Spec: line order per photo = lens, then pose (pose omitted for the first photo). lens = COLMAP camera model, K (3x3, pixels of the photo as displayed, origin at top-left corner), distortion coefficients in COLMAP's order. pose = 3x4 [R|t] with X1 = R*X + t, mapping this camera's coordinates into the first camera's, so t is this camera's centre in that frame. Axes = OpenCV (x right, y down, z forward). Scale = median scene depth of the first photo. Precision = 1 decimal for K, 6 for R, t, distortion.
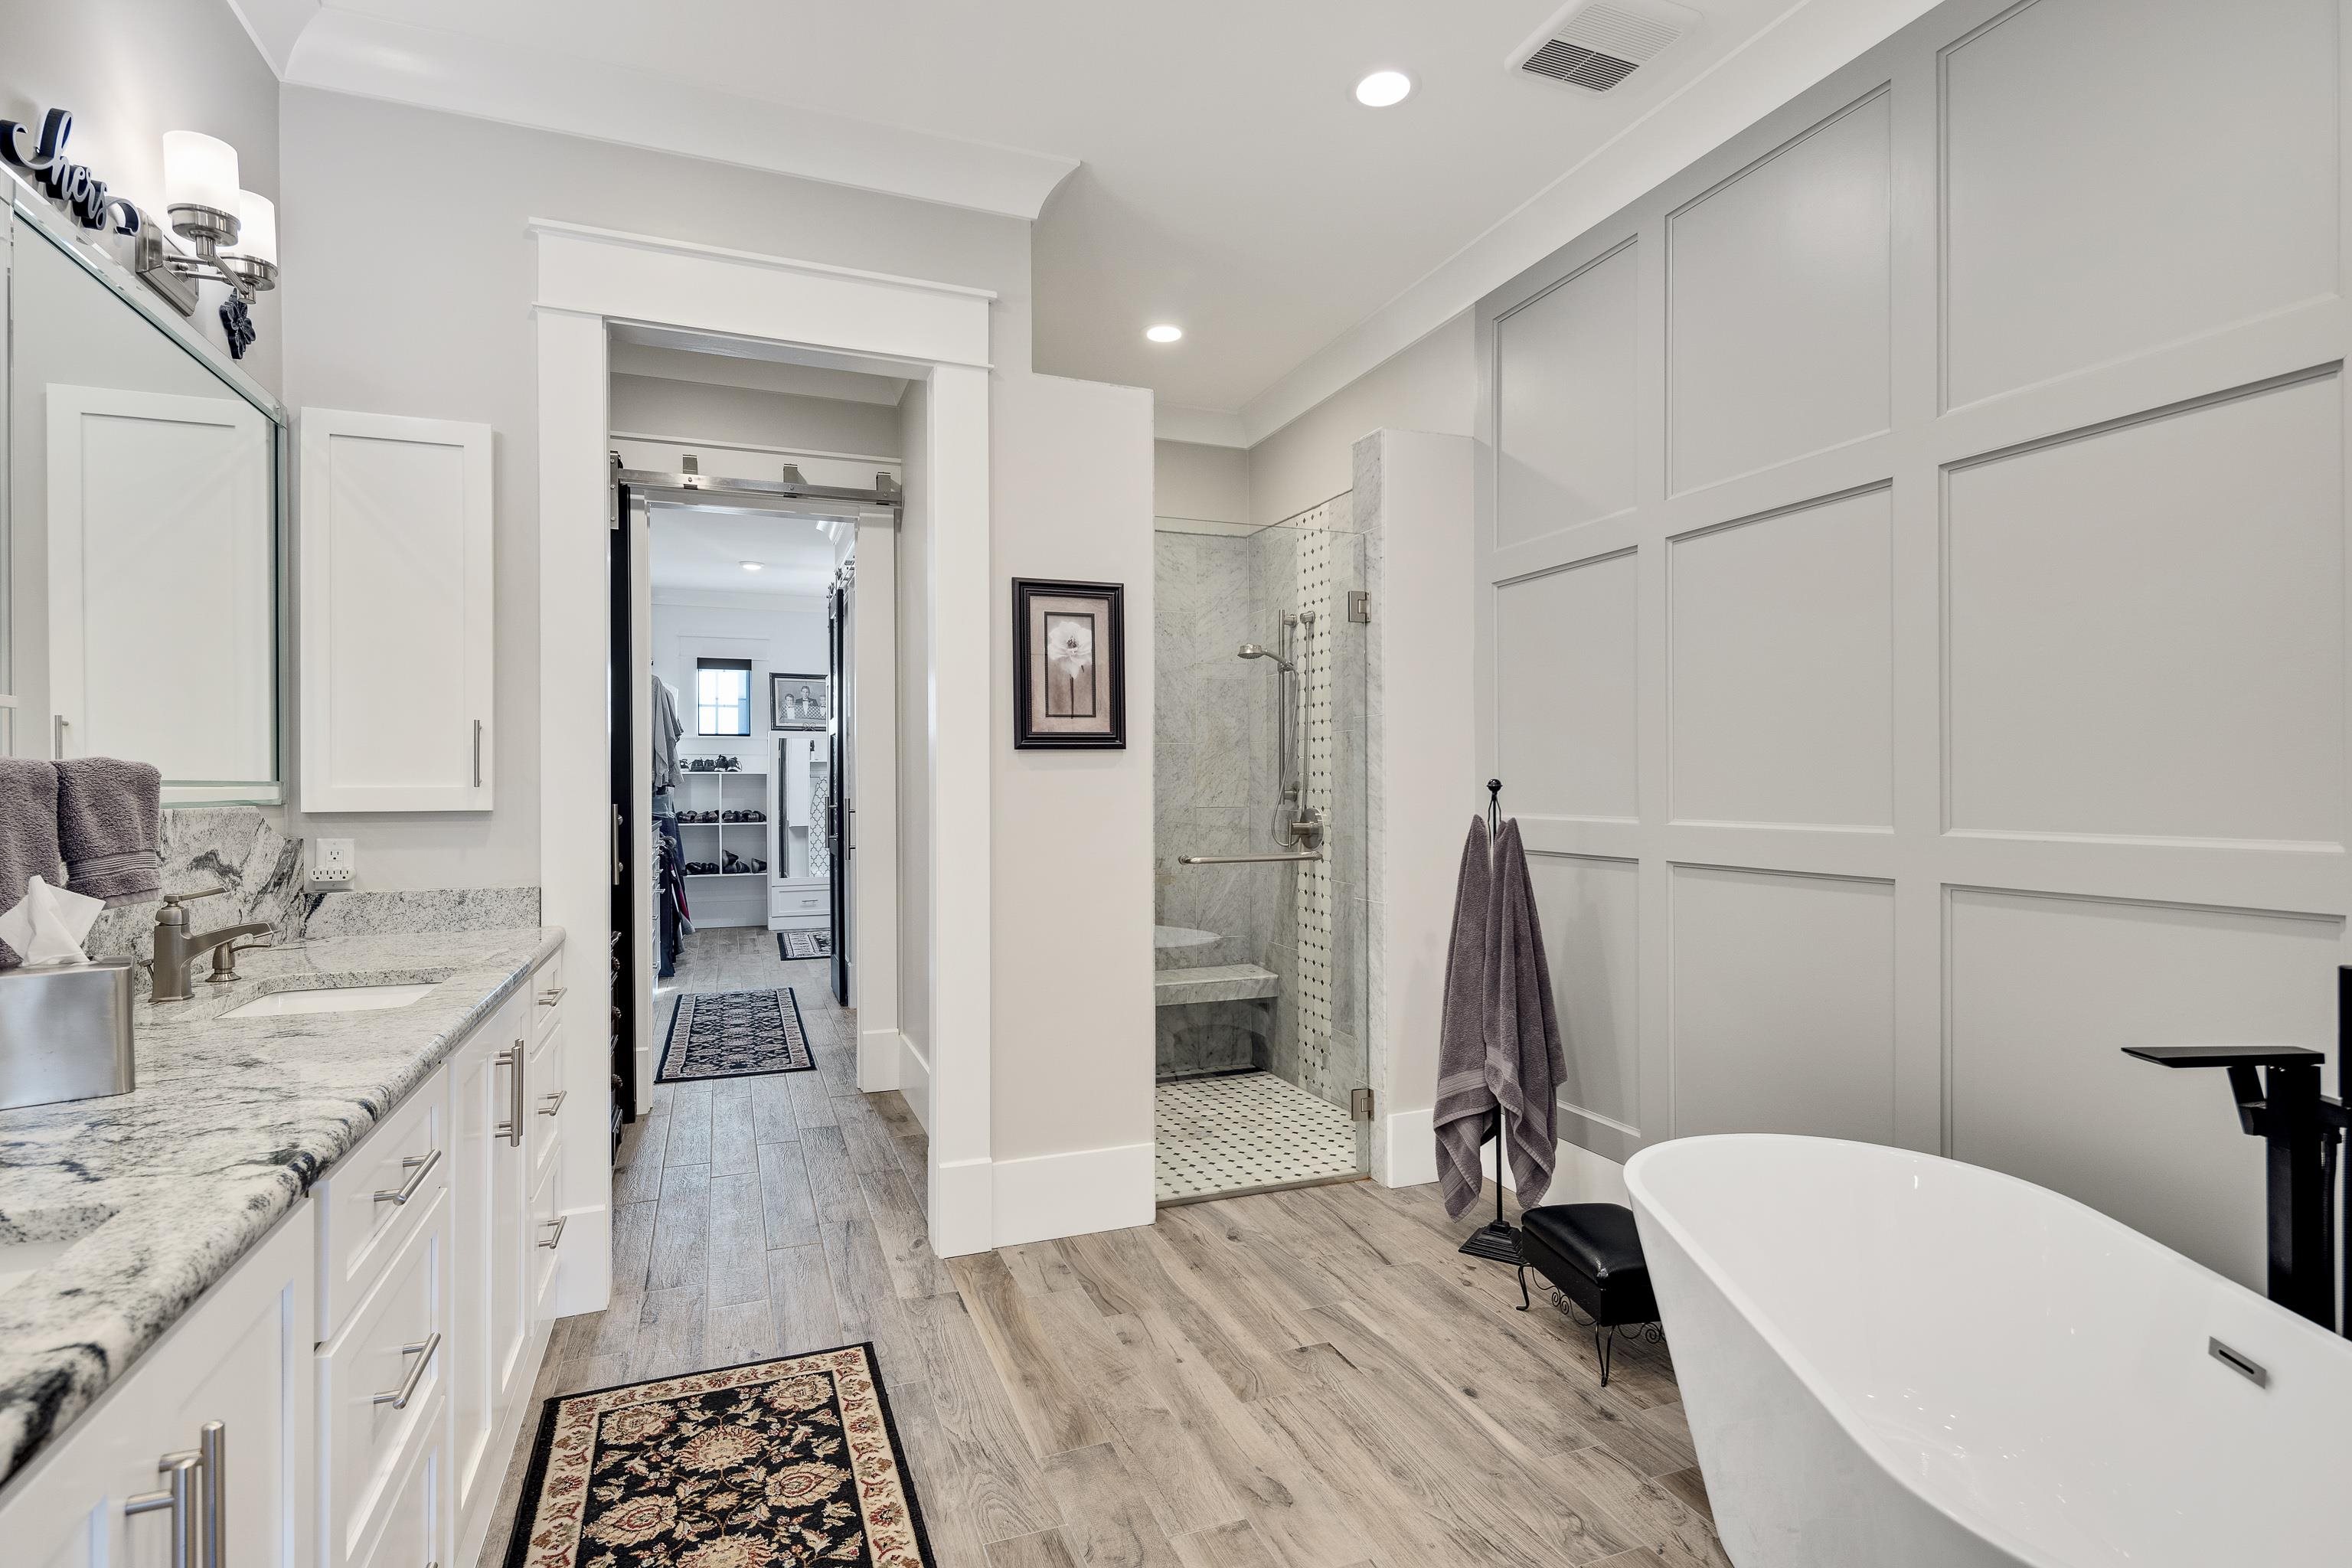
lens RADIAL K [[1129.7, 0, 1170.7], [0, 1129.7, 779.9], [0, 0, 1]] dist [0.008404, -0.004719]
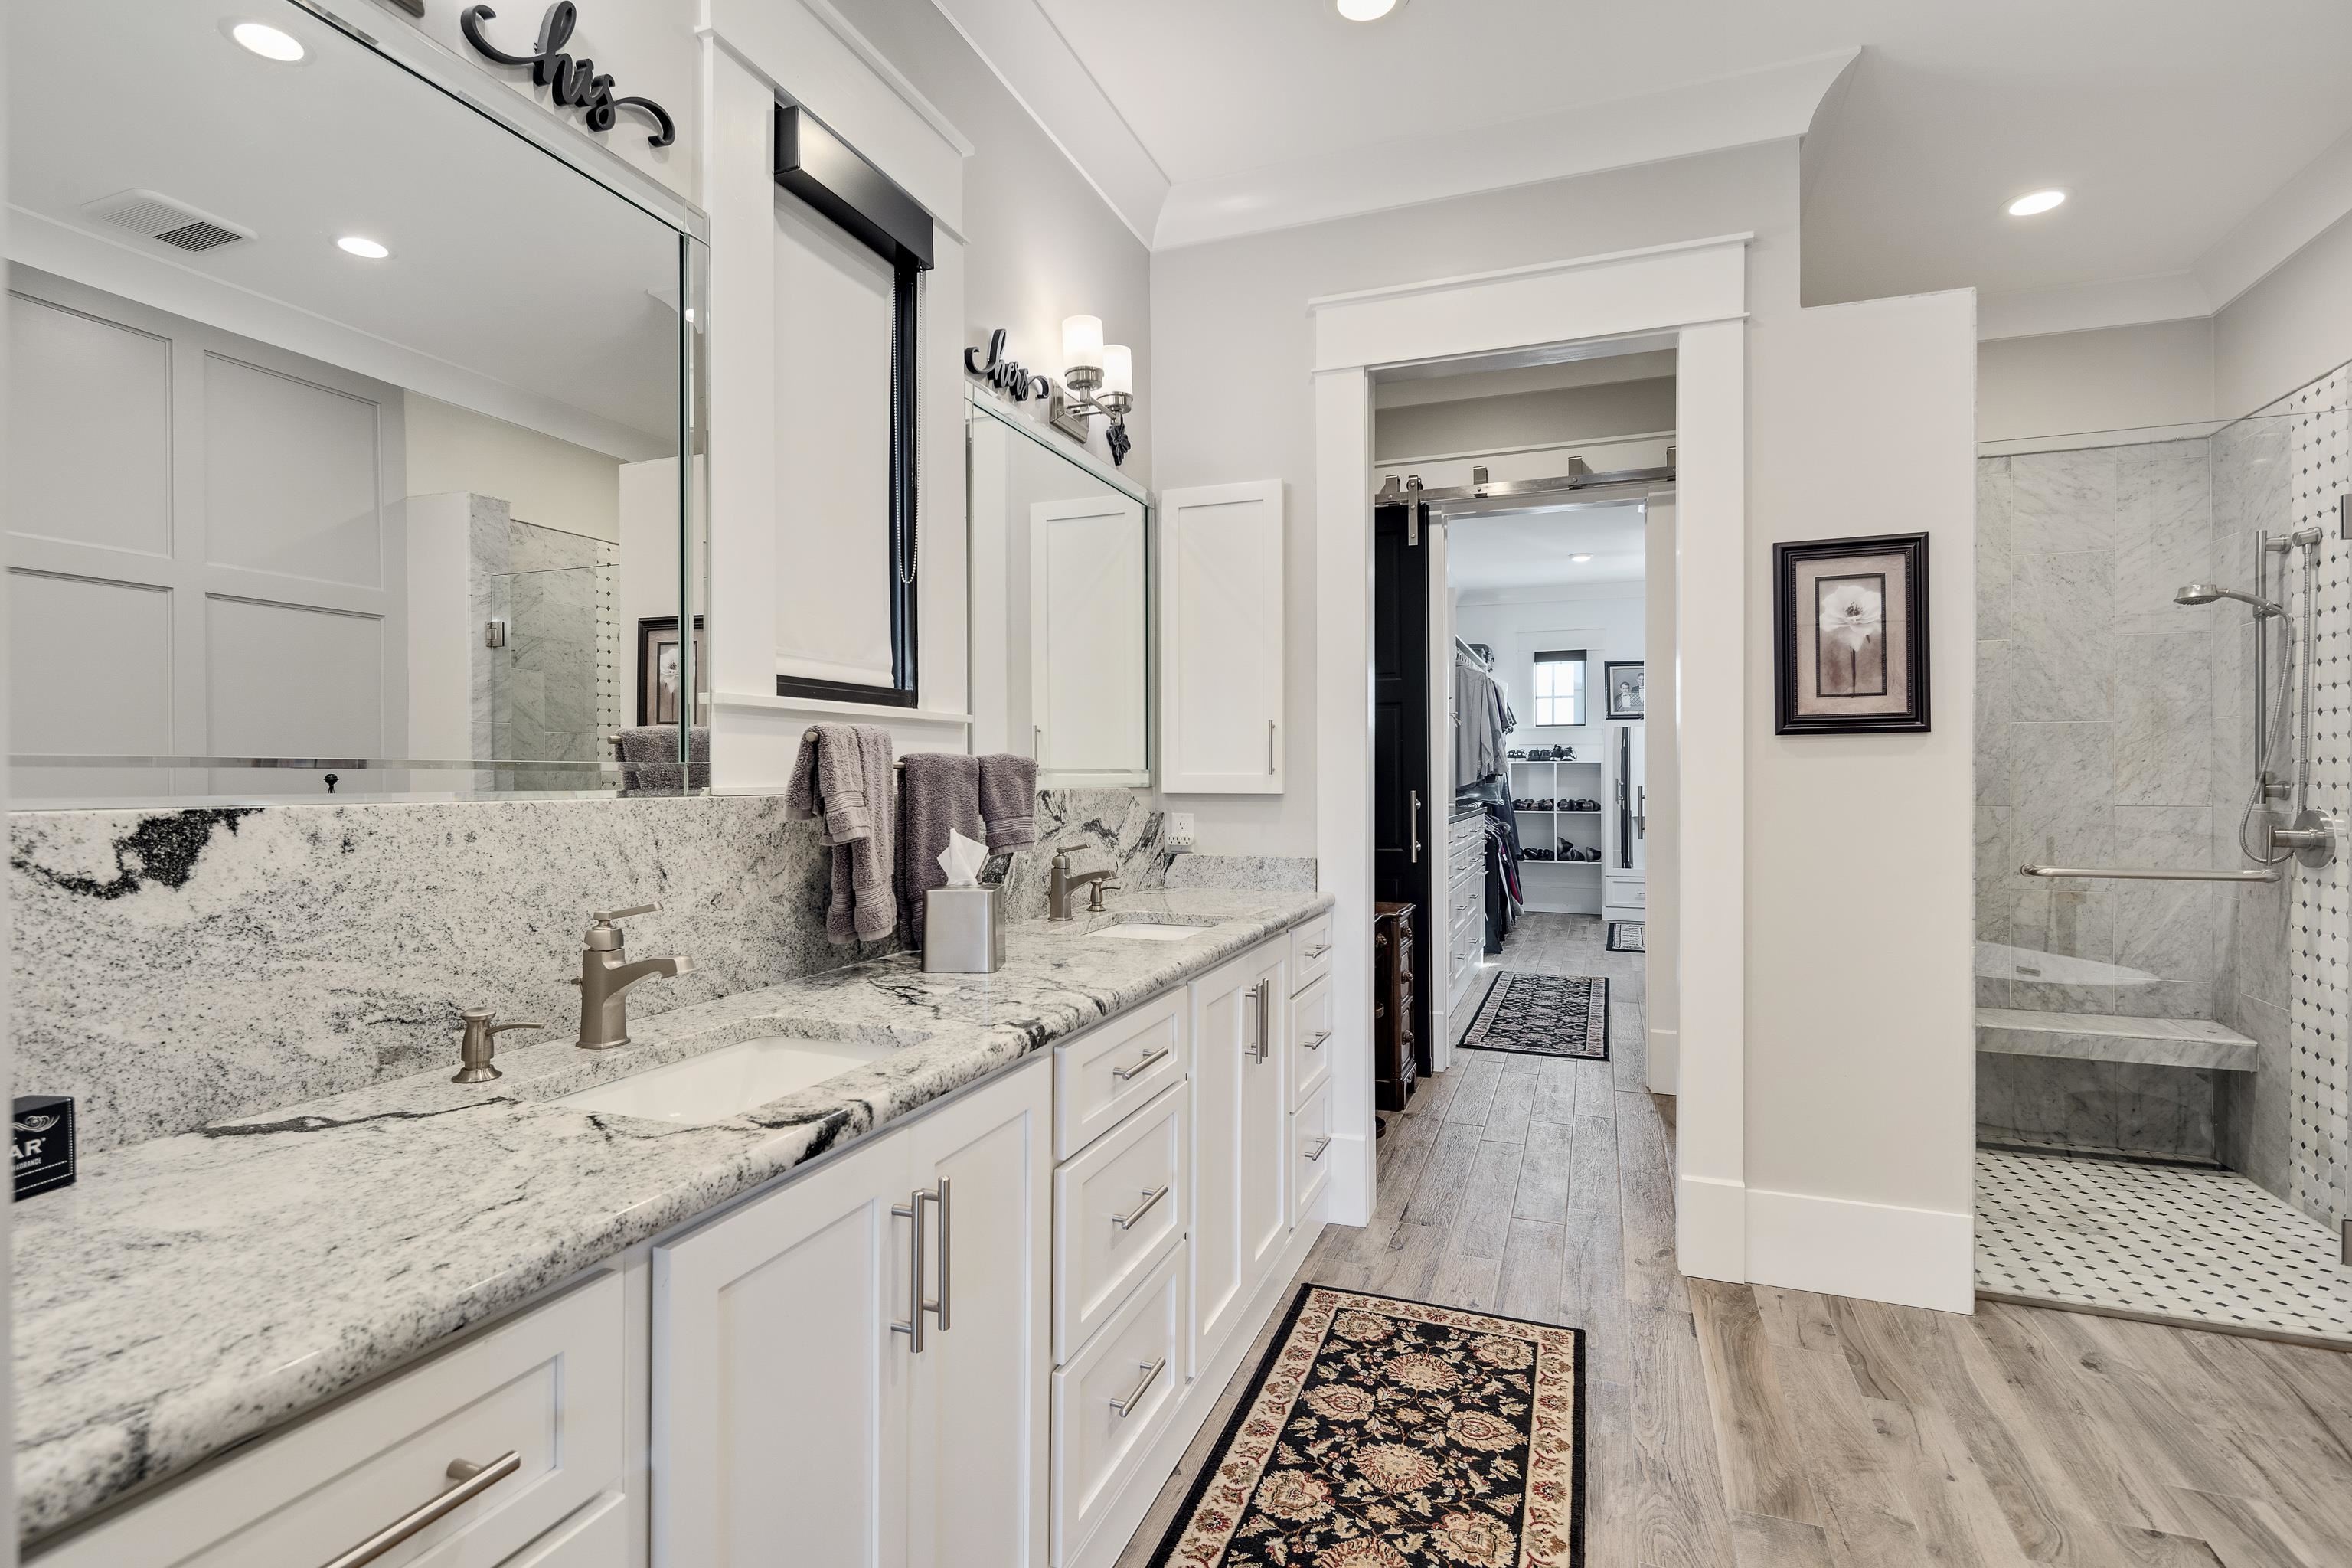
lens RADIAL K [[1129.7, 0, 1173.7], [0, 1129.7, 775.6], [0, 0, 1]] dist [0.008404, -0.004719]
pose [[0.741428, 0.004139, -0.671019, 0.112598], [-0.000441, 0.999984, 0.005681, 0.000315], [0.671032, -0.003916, 0.741418, 0.013187]]
